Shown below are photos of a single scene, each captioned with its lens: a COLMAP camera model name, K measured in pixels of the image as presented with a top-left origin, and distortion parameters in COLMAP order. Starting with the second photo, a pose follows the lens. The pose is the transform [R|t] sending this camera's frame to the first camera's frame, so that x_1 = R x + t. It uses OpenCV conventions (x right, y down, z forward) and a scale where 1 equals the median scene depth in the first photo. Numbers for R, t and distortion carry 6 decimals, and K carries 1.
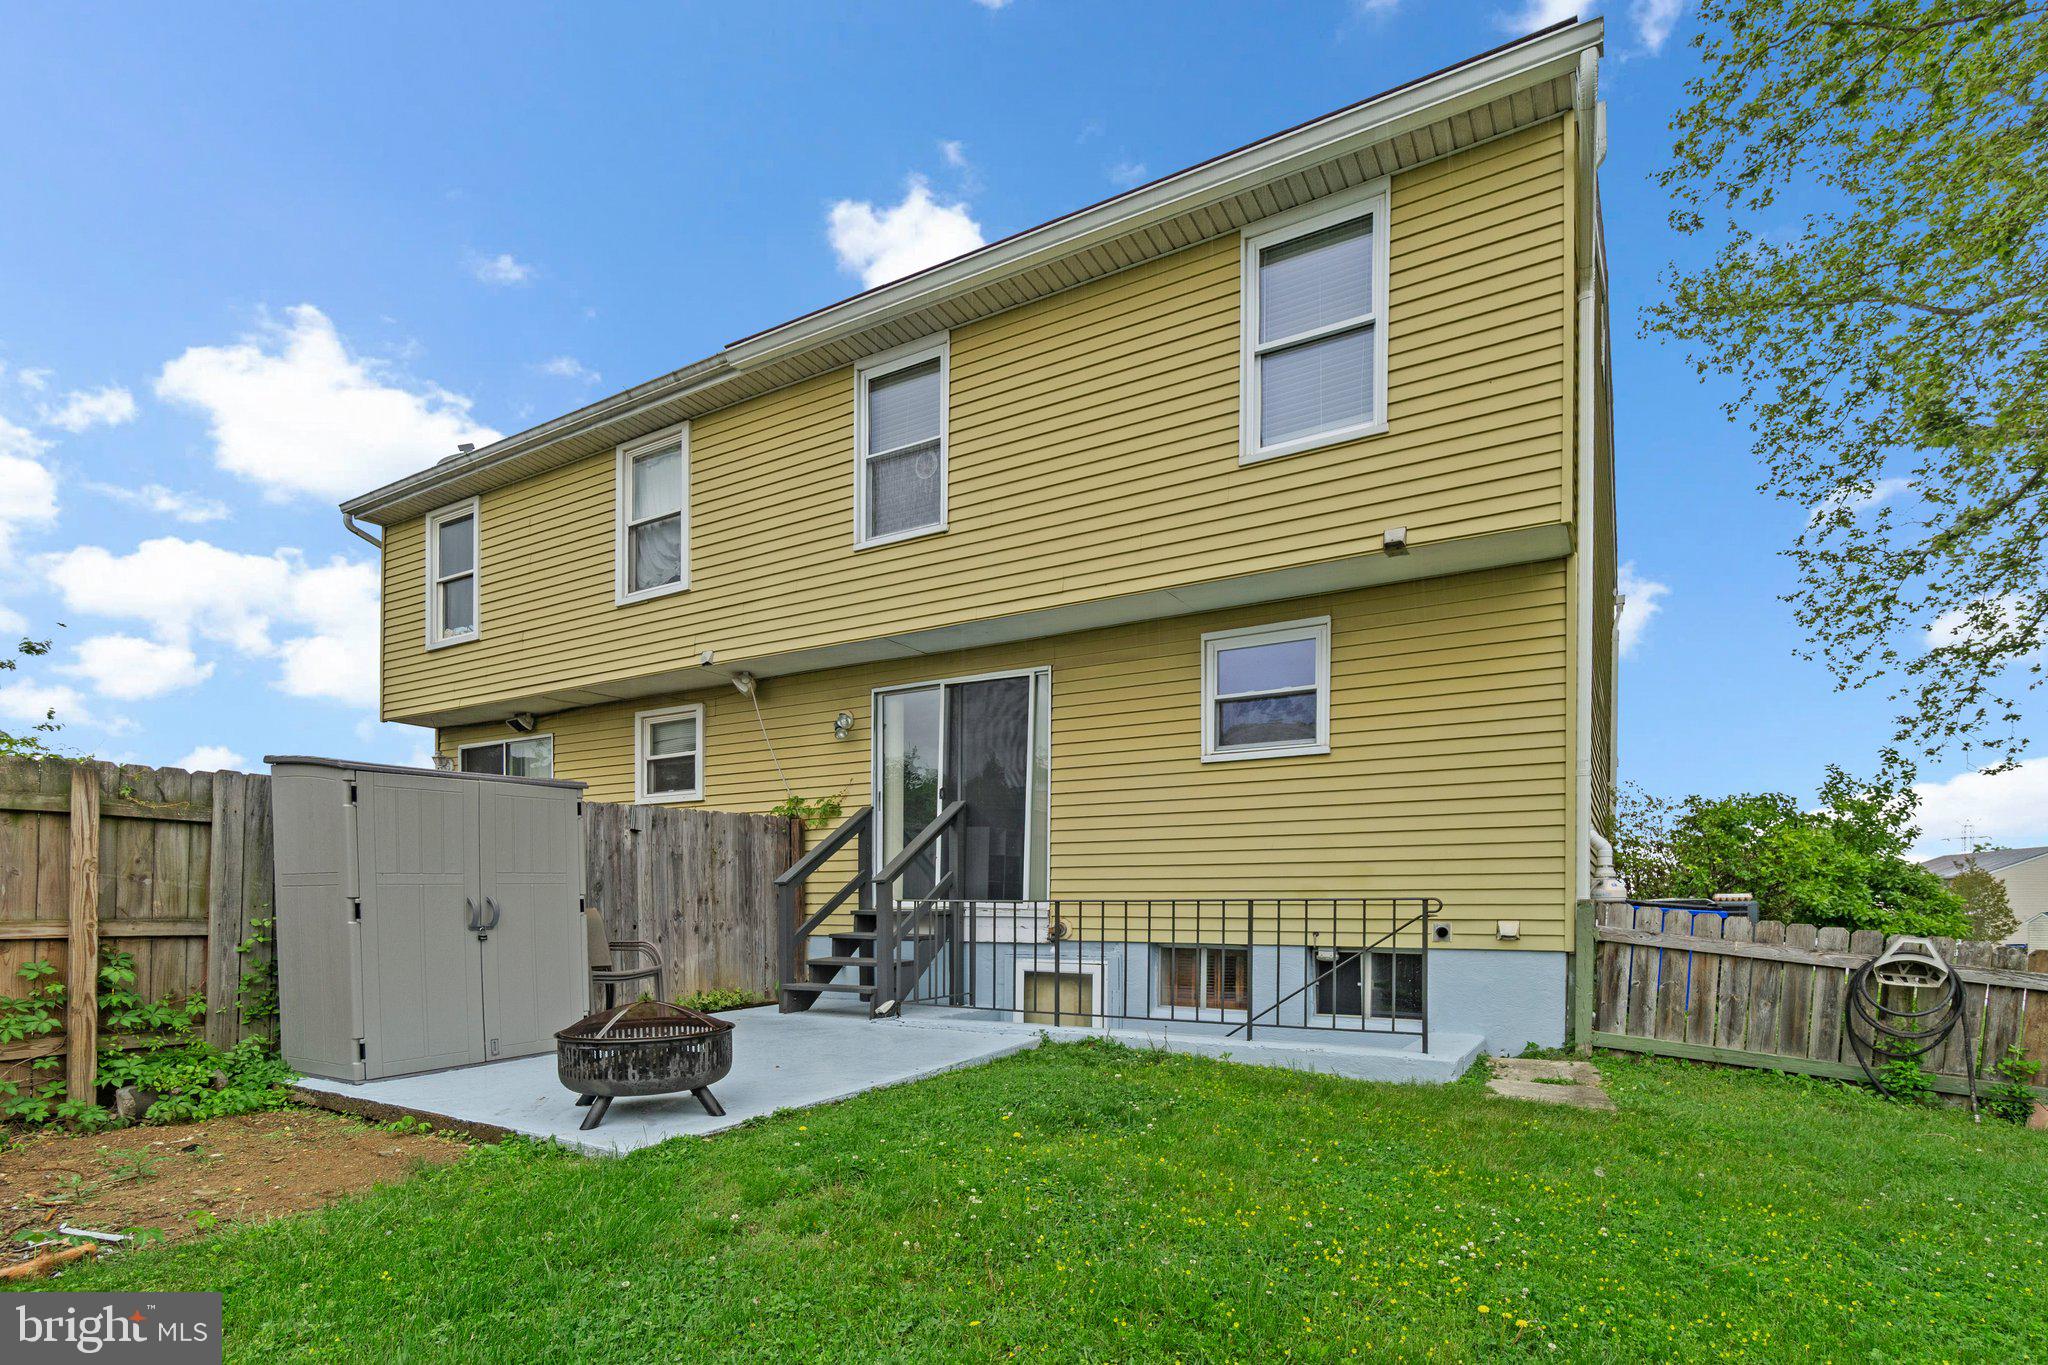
lens RADIAL K [[888.0, 0, 1014.0], [0, 888.0, 687.2], [0, 0, 1]] dist [0.000159, 0.000215]
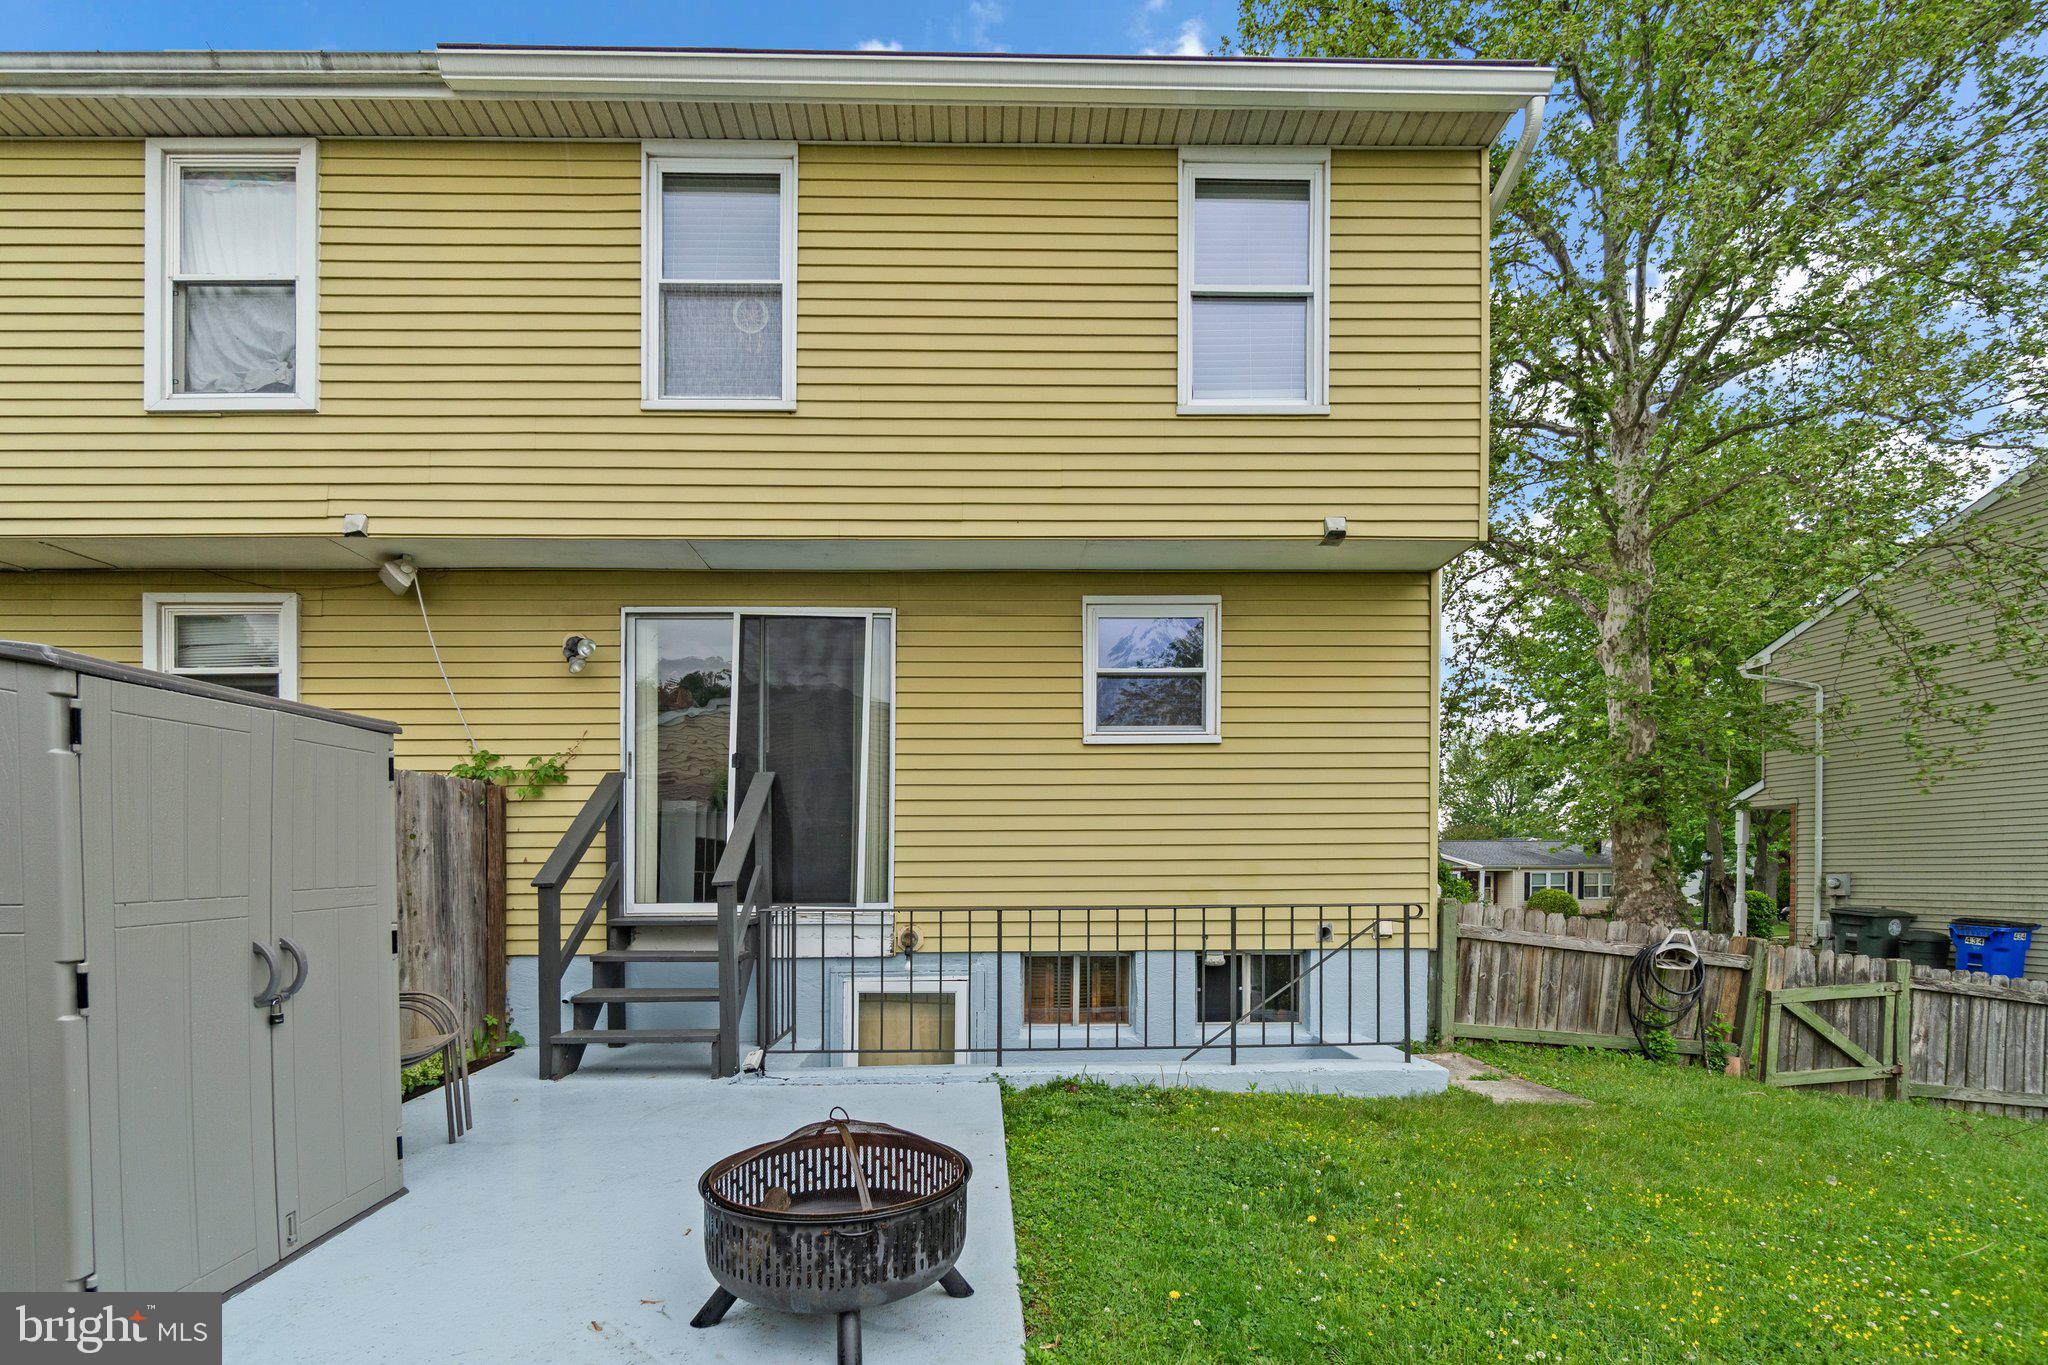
lens RADIAL K [[977.0, 0, 987.1], [0, 977.0, 678.1], [0, 0, 1]] dist [-0.001526, 0.000186]
pose [[0.872935, 0.093642, 0.478765, -0.334951], [-0.110694, 0.993827, 0.007445, 0.024650], [-0.475112, -0.059495, 0.877912, 0.207627]]
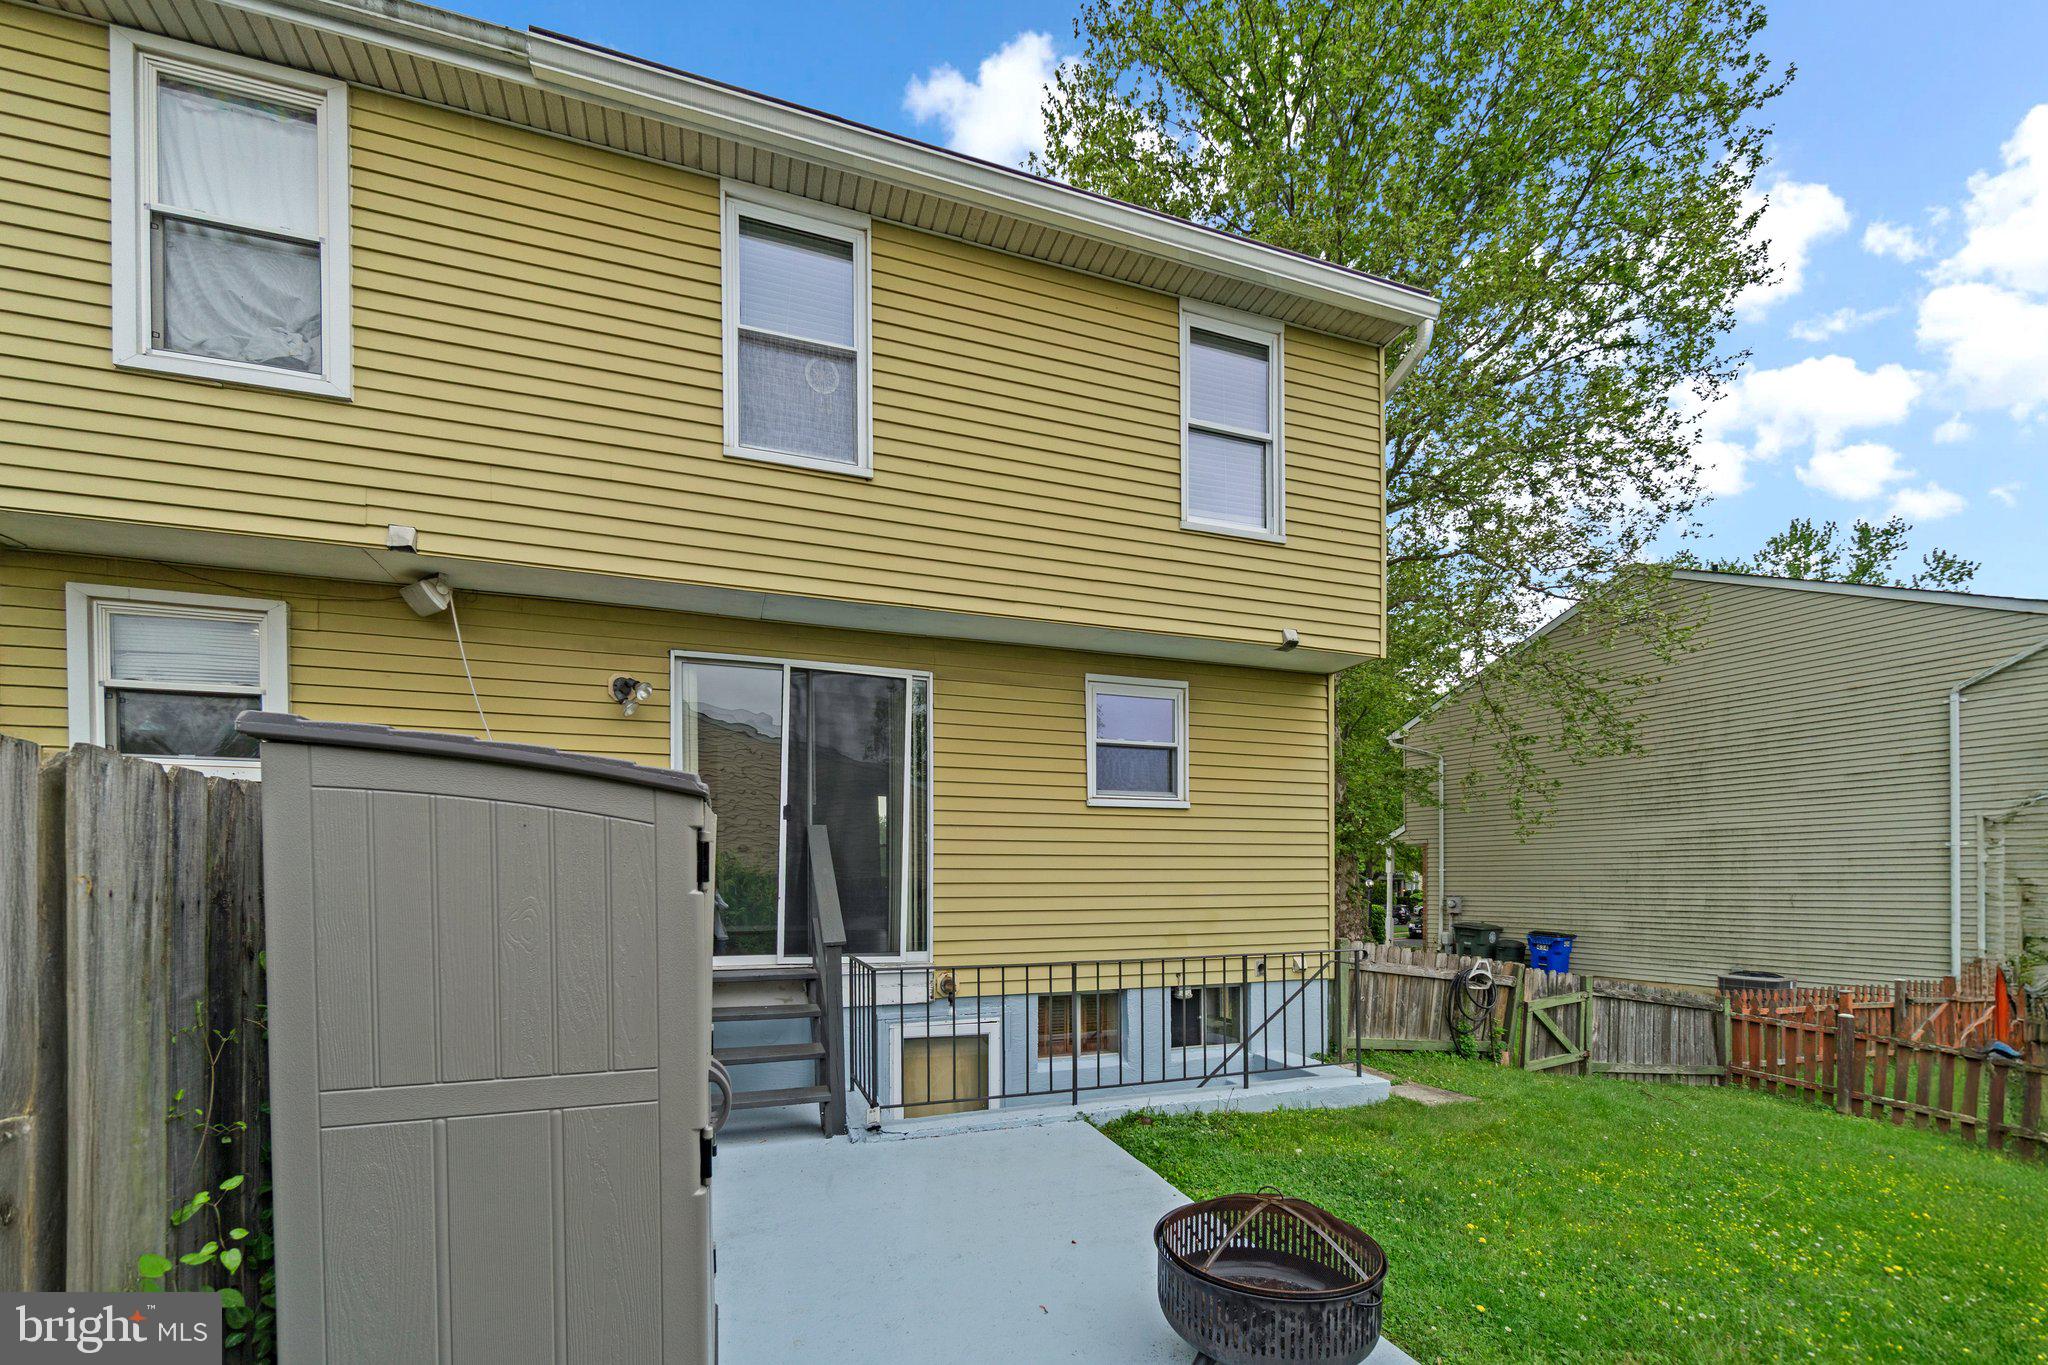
lens RADIAL K [[896.9, 0, 1001.4], [0, 896.9, 696.0], [0, 0, 1]] dist [-0.002948, 0.000485]
pose [[0.664068, 0.152334, 0.731989, -0.600468], [-0.182098, 0.982496, -0.039267, 0.022051], [-0.725158, -0.107218, 0.680184, 0.402562]]
